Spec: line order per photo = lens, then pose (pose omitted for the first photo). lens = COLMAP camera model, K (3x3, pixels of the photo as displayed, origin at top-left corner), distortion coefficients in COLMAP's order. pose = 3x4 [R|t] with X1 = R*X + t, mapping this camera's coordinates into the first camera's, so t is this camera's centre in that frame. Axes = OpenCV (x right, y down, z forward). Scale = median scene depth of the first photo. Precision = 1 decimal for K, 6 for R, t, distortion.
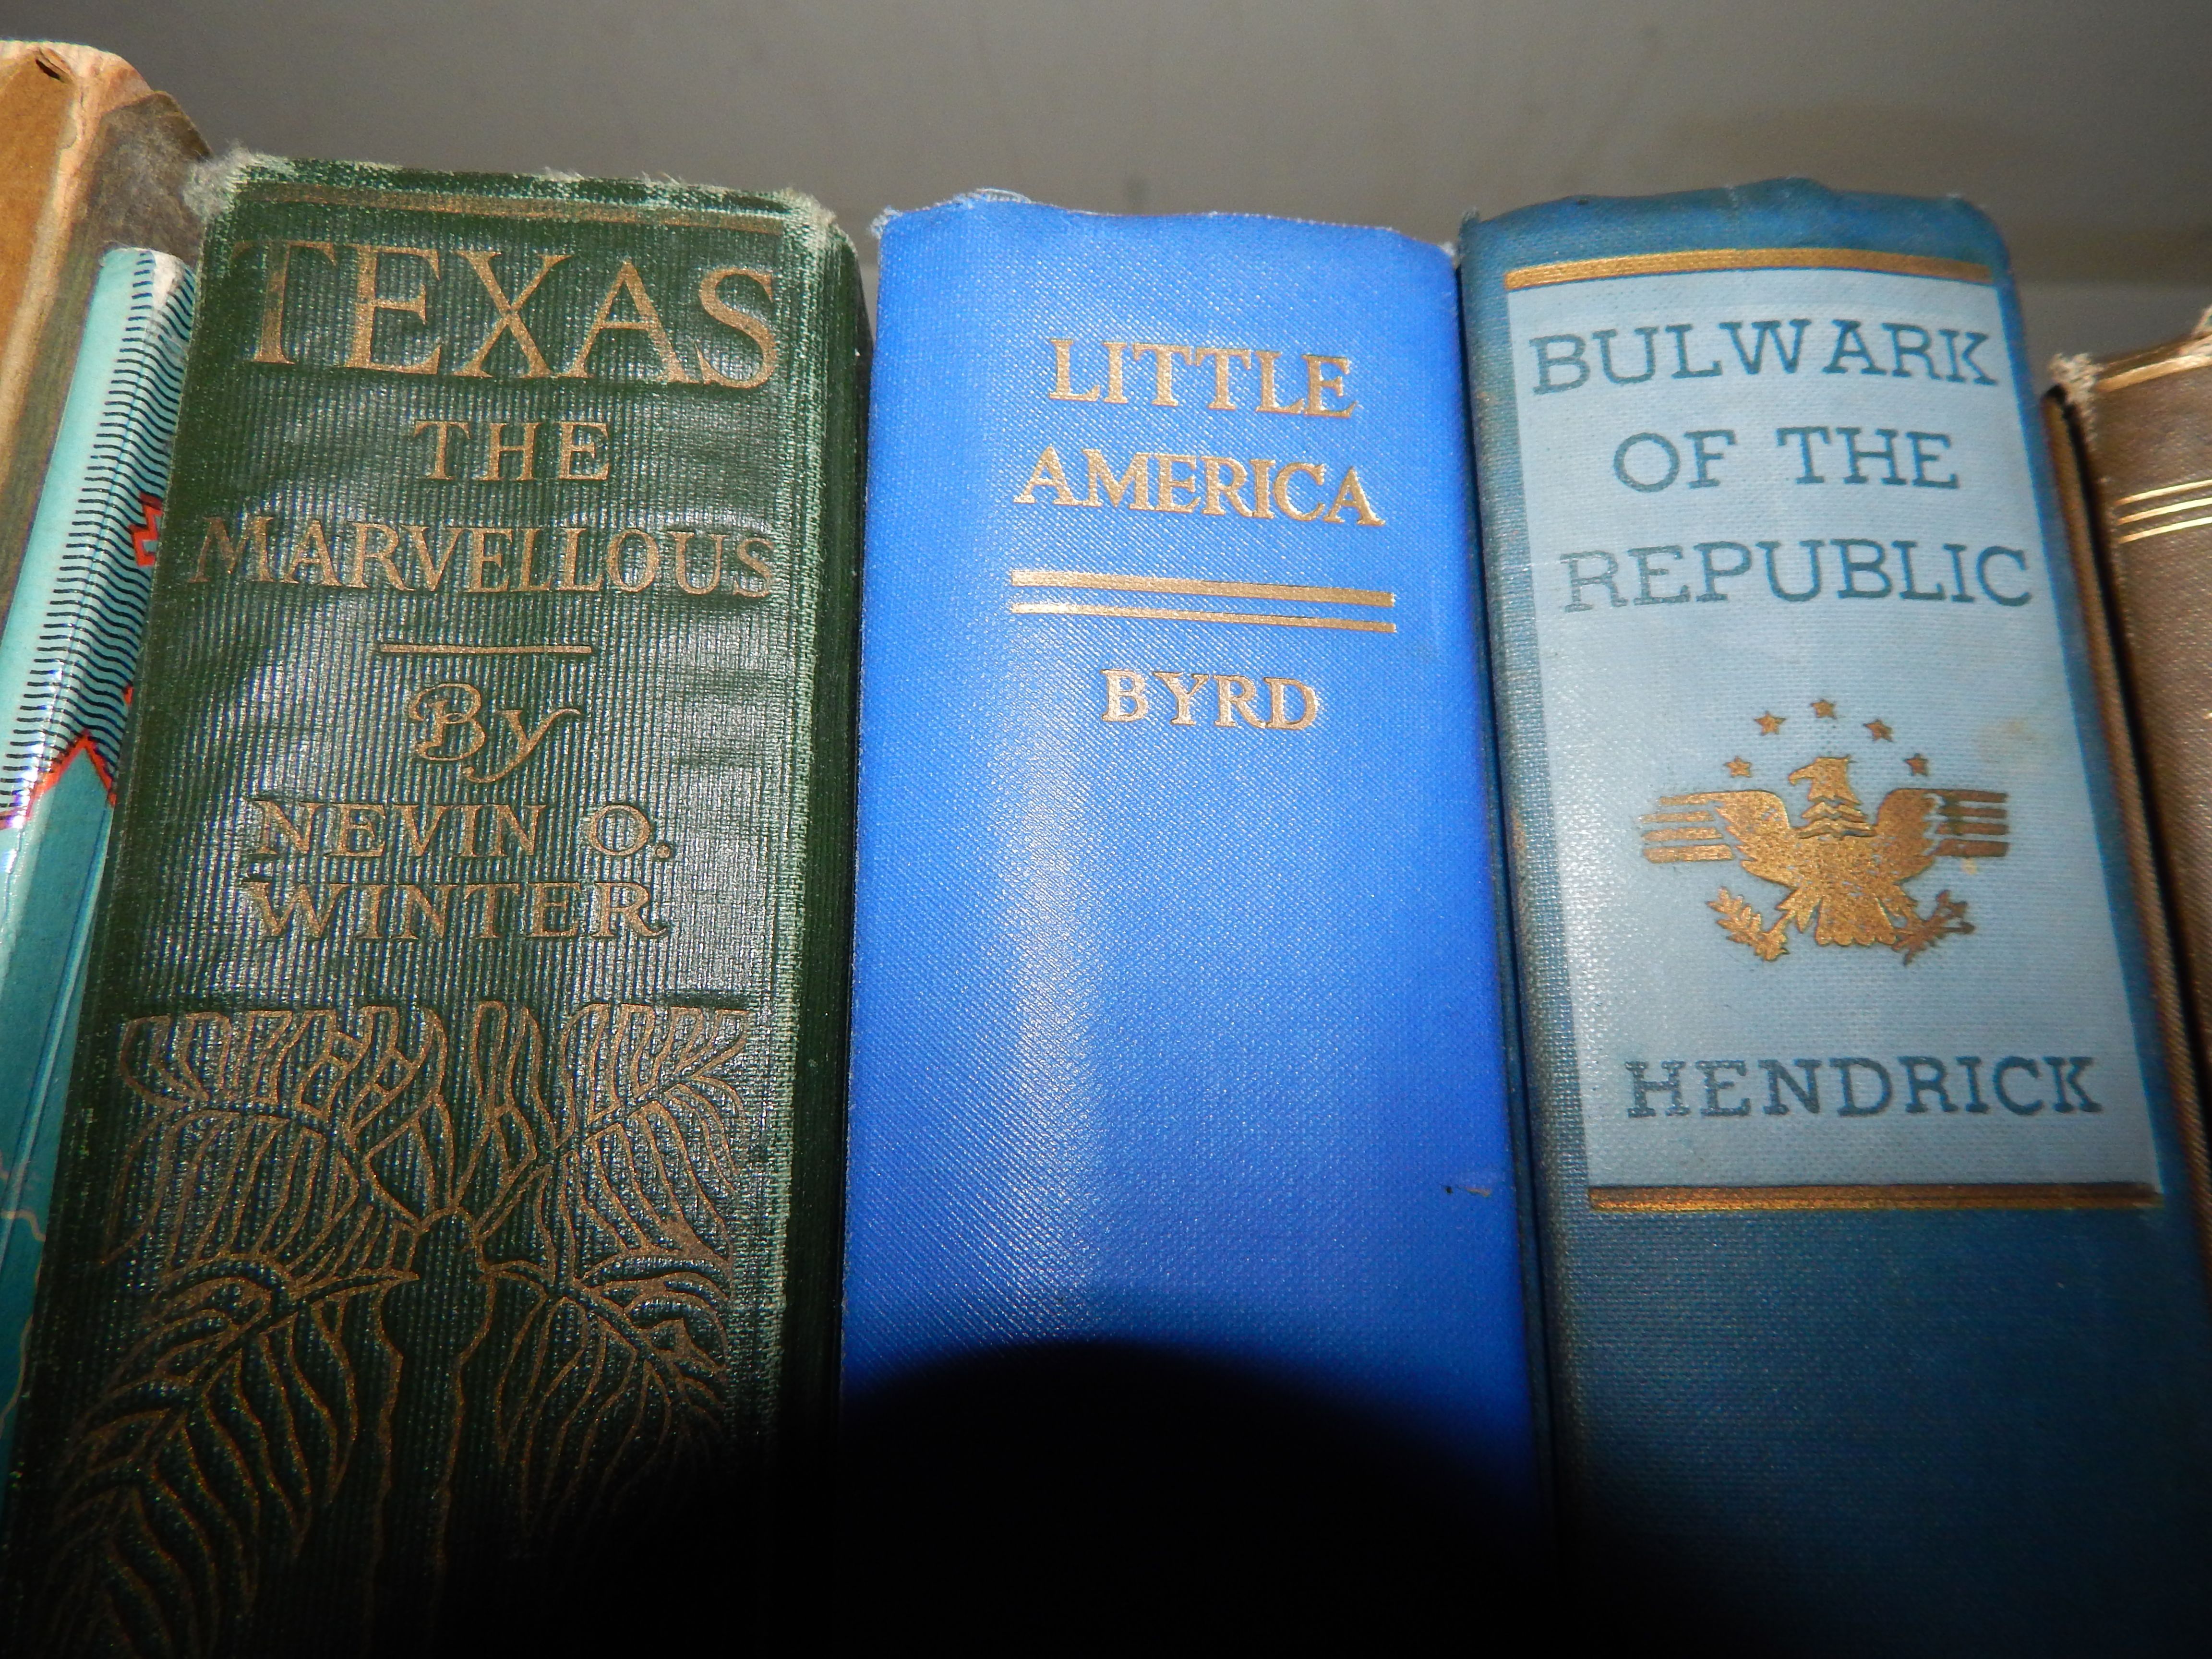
lens RADIAL K [[1544.3, 0, 1108.4], [0, 1544.3, 912.1], [0, 0, 1]] dist [0.033829, -0.041819]
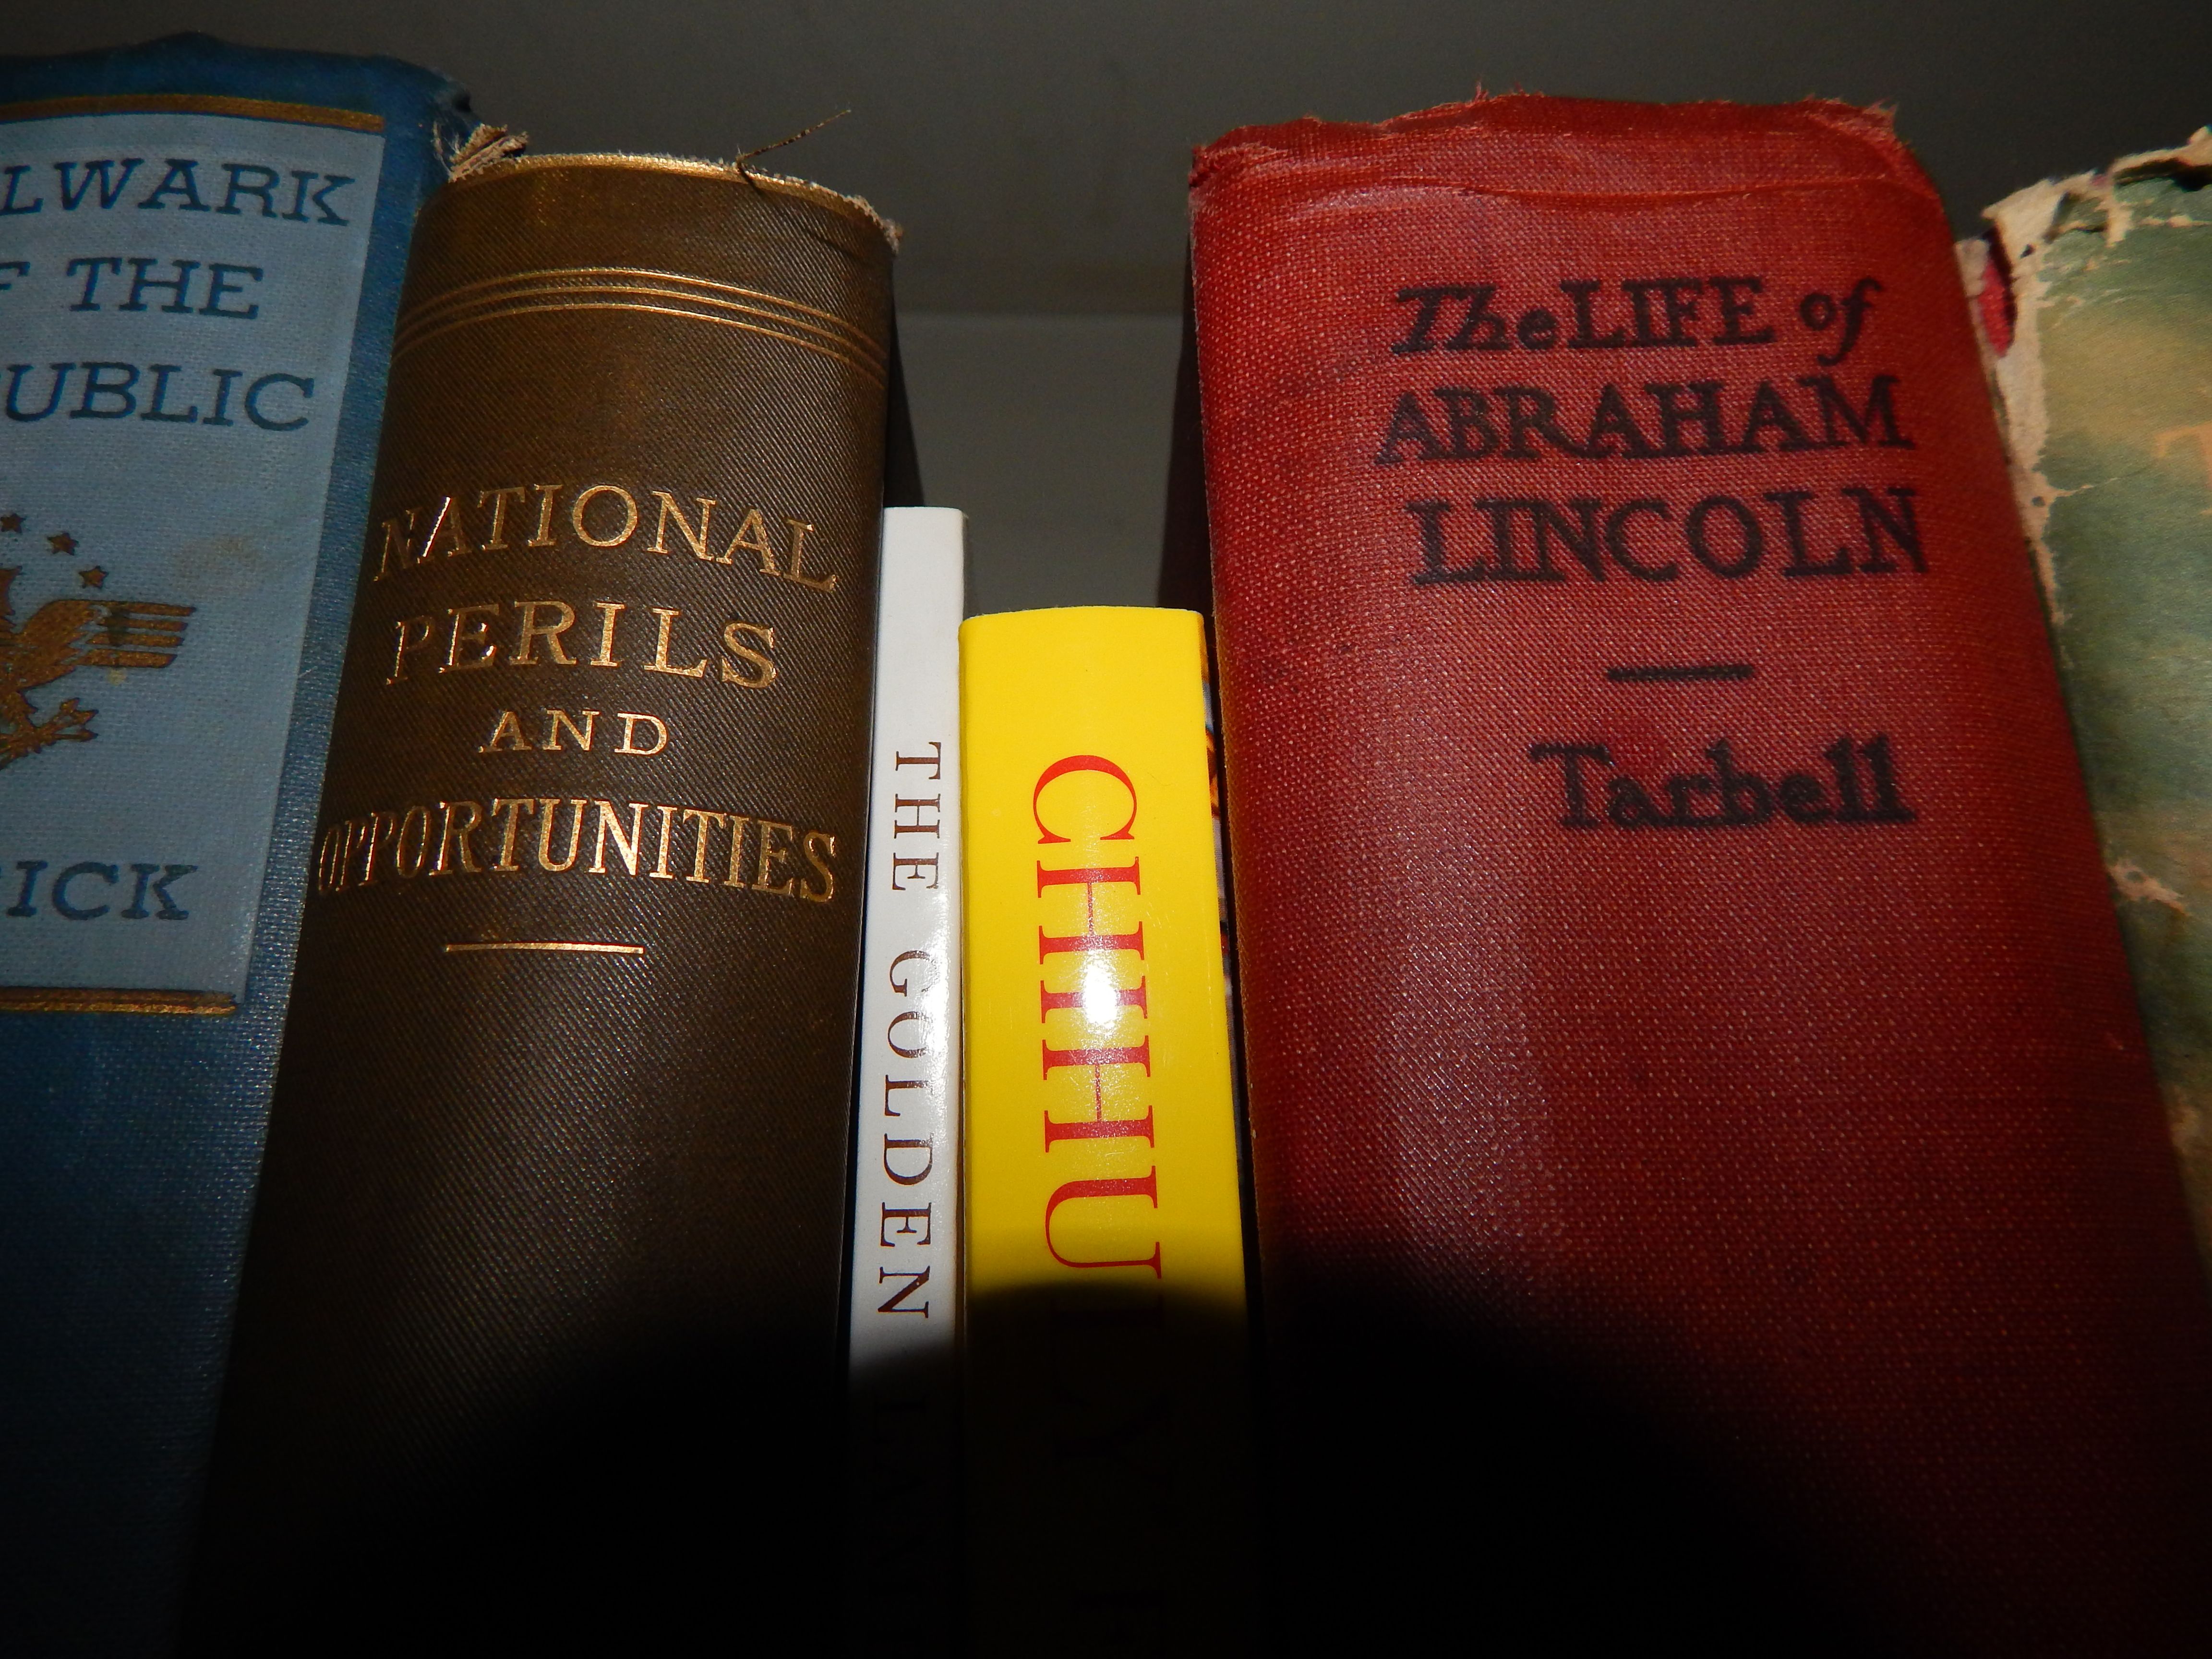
lens RADIAL K [[1544.3, 0, 1108.4], [0, 1544.3, 912.1], [0, 0, 1]] dist [0.033829, -0.041819]
pose [[0.999711, -0.008957, 0.022323, 1.066310], [0.010335, 0.997997, -0.062405, 0.170645], [-0.021719, 0.062618, 0.997801, 0.029307]]
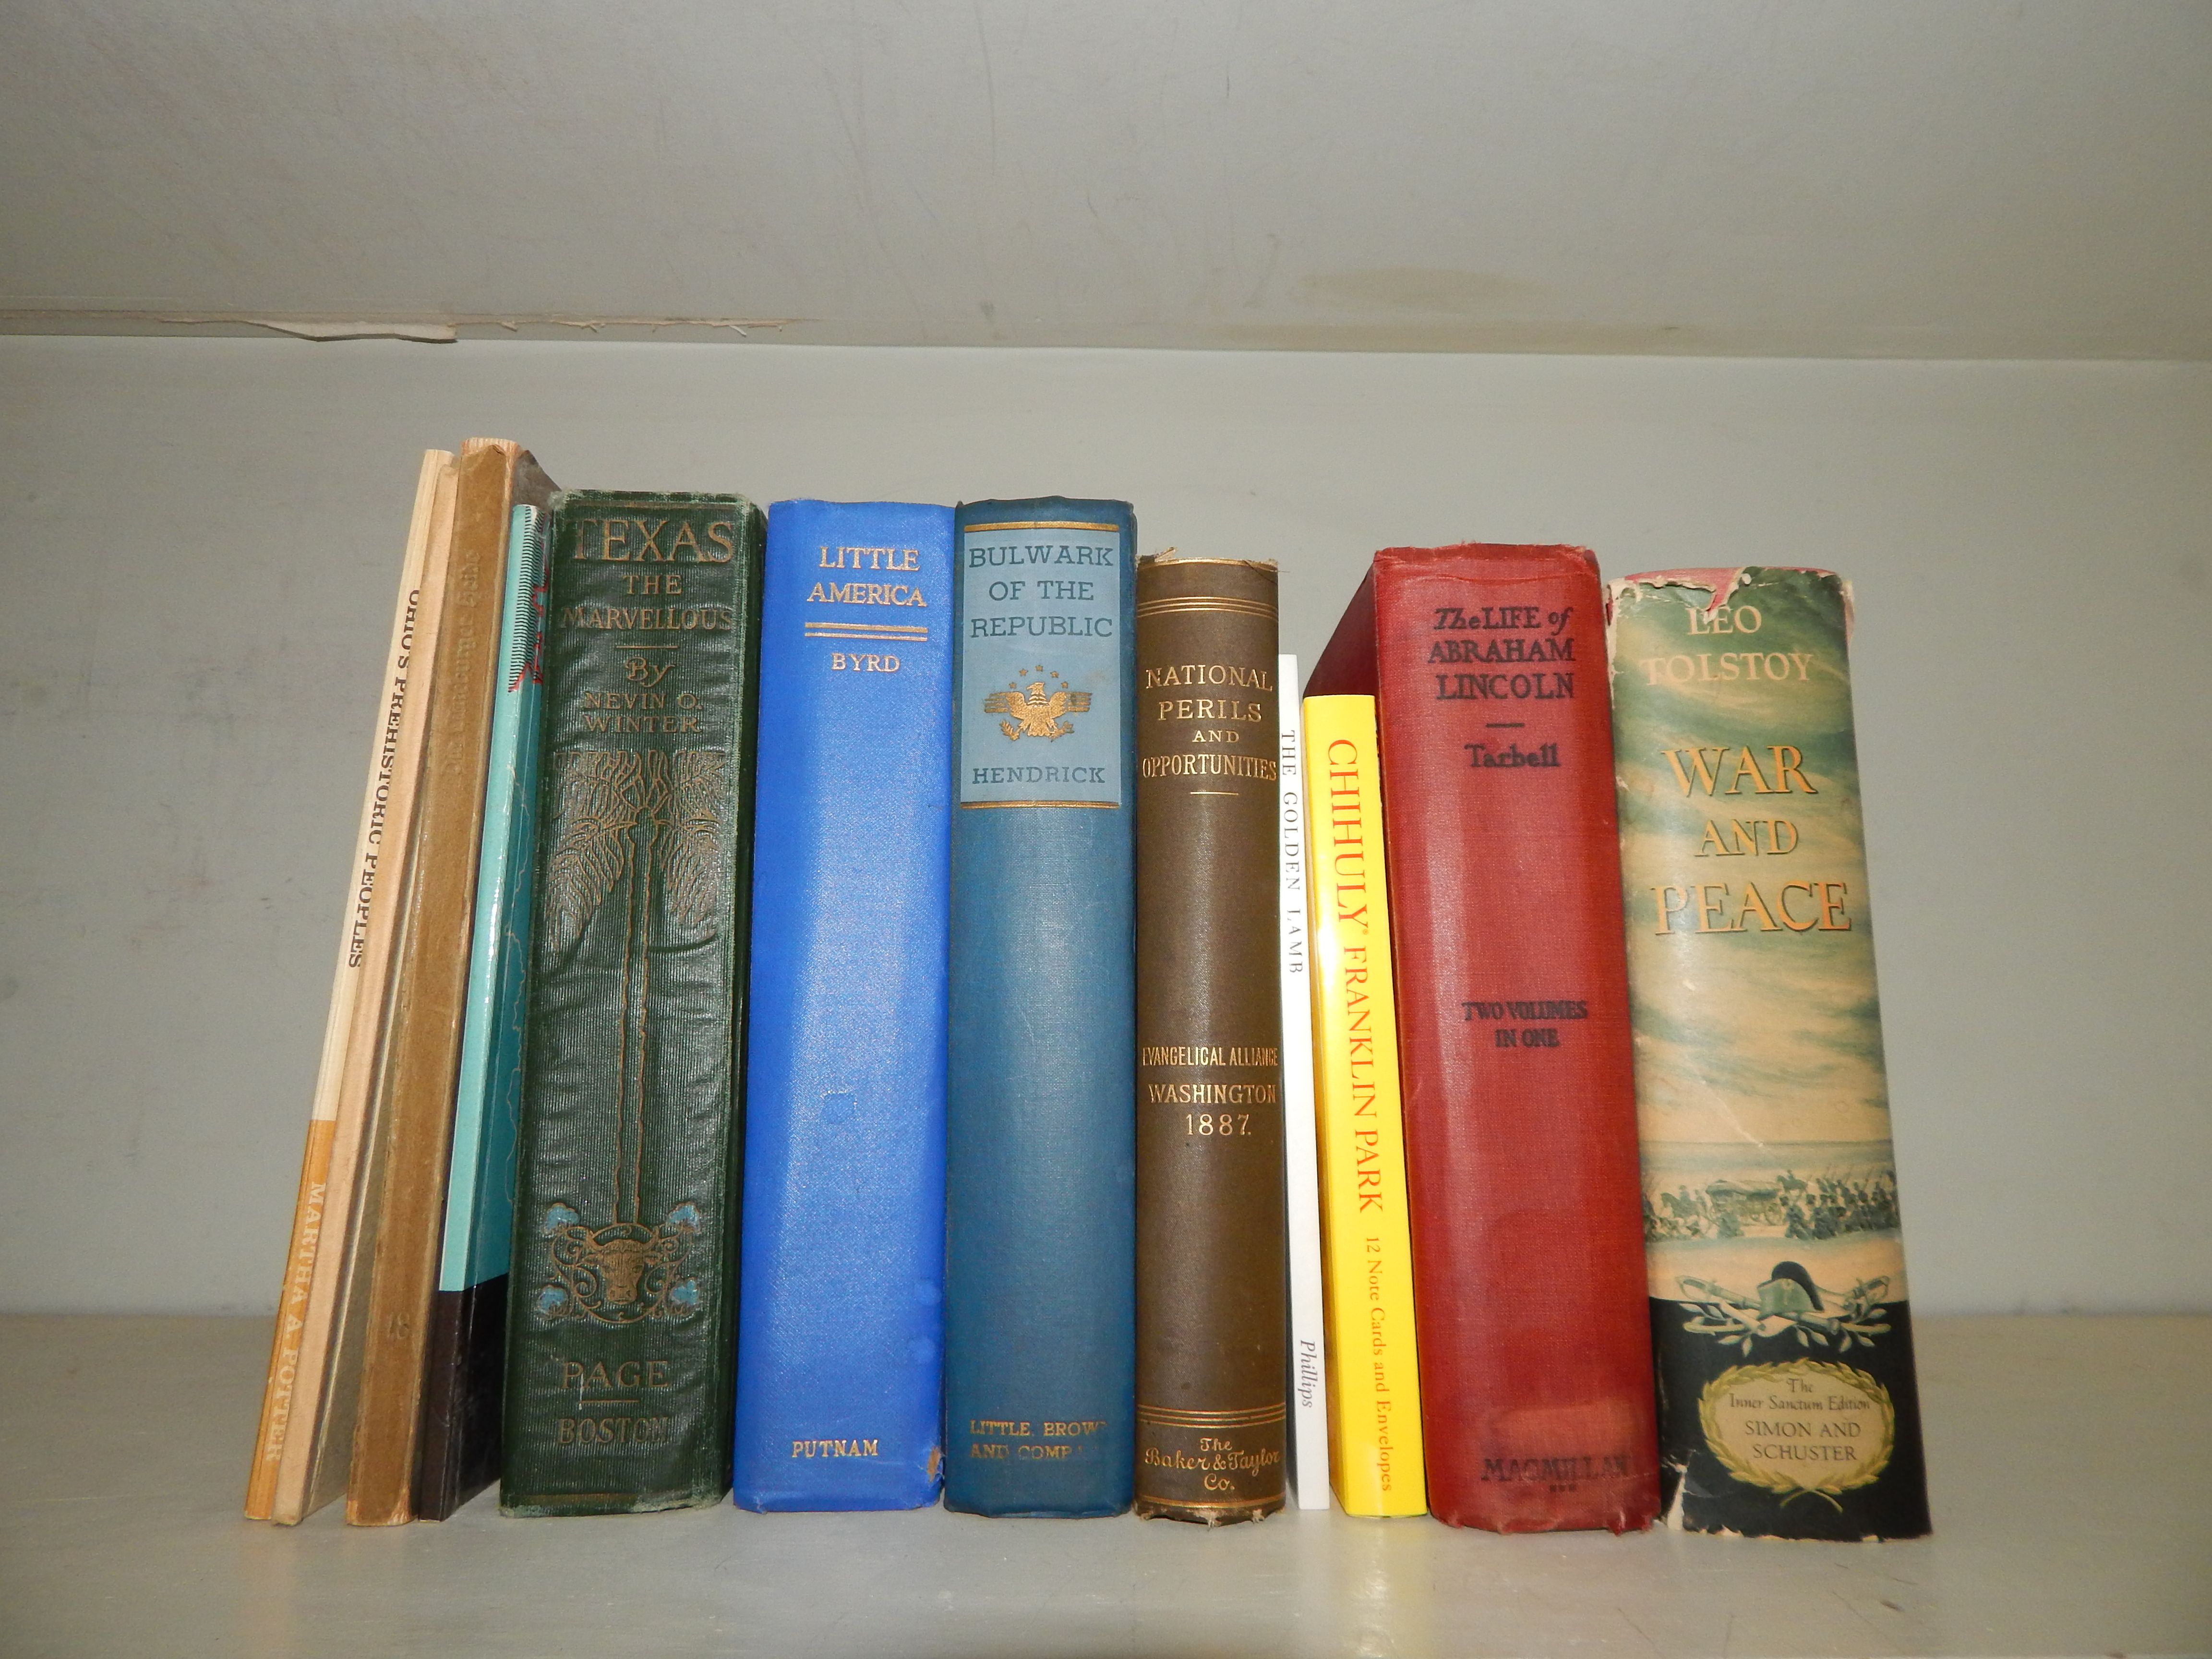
lens RADIAL K [[1544.3, 0, 1108.4], [0, 1544.3, 912.1], [0, 0, 1]] dist [0.033829, -0.041819]
pose [[0.999951, 0.005229, 0.008428, 0.557432], [-0.005773, 0.997813, 0.065840, 0.172559], [-0.008065, -0.065885, 0.997795, -2.325696]]
